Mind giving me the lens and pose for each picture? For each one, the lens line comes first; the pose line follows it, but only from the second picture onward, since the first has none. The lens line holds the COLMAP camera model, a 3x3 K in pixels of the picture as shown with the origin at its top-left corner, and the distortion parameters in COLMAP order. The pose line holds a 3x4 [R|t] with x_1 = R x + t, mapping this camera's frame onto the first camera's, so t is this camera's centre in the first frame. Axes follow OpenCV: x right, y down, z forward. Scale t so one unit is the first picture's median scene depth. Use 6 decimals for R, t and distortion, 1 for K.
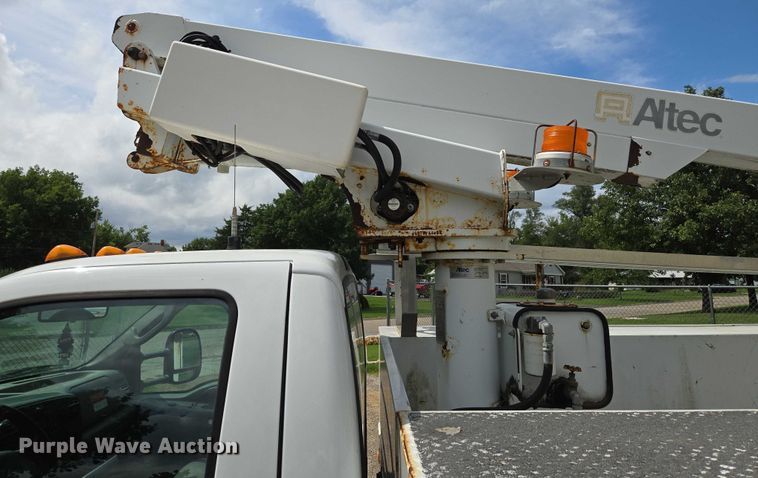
lens RADIAL K [[497.8, 0, 390.4], [0, 497.8, 194.4], [0, 0, 1]] dist [0.038934, -0.003494]
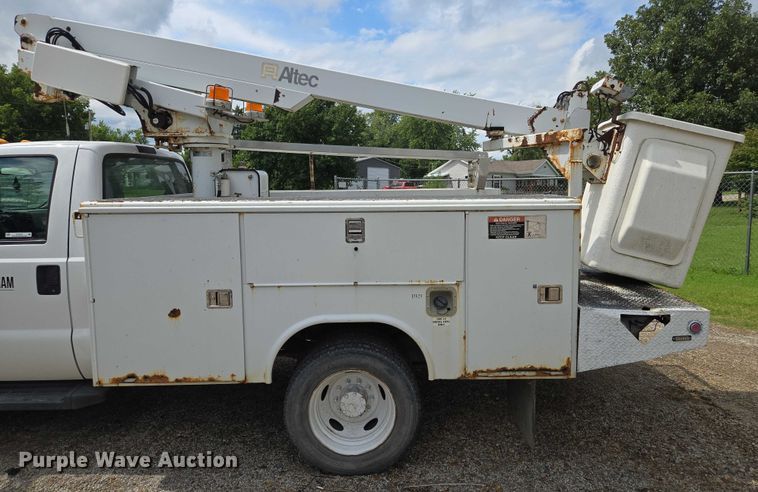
lens RADIAL K [[506.8, 0, 407.9], [0, 506.8, 237.1], [0, 0, 1]] dist [0.000497, -0.005751]
pose [[0.999829, -0.000195, 0.018479, 0.969962], [-0.004819, 0.962606, 0.270861, -0.087316], [-0.017841, -0.270904, 0.962441, -1.153749]]
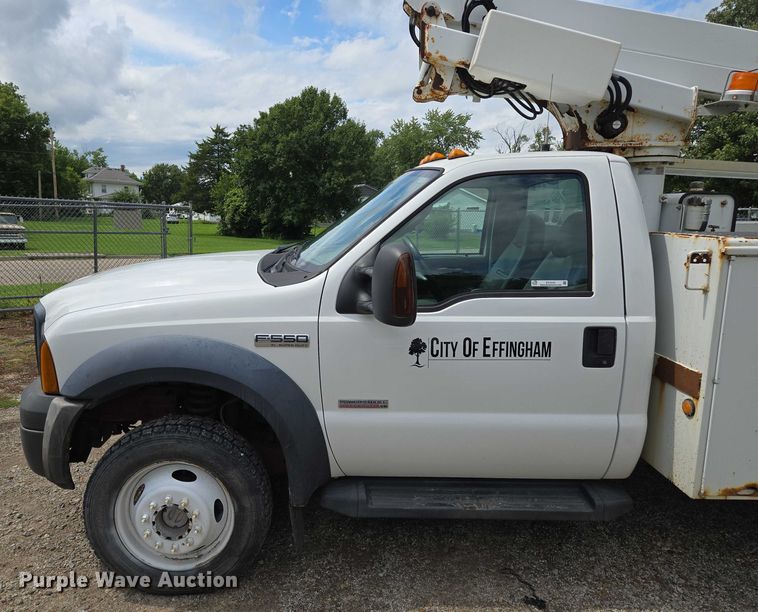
lens RADIAL K [[542.0, 0, 357.3], [0, 542.0, 308.6], [0, 0, 1]] dist [0.081606, -0.065809]
pose [[0.999673, 0.012842, -0.022109, -0.700448], [-0.004689, 0.942134, 0.335204, -0.012749], [0.025134, -0.334990, 0.941886, -0.777516]]
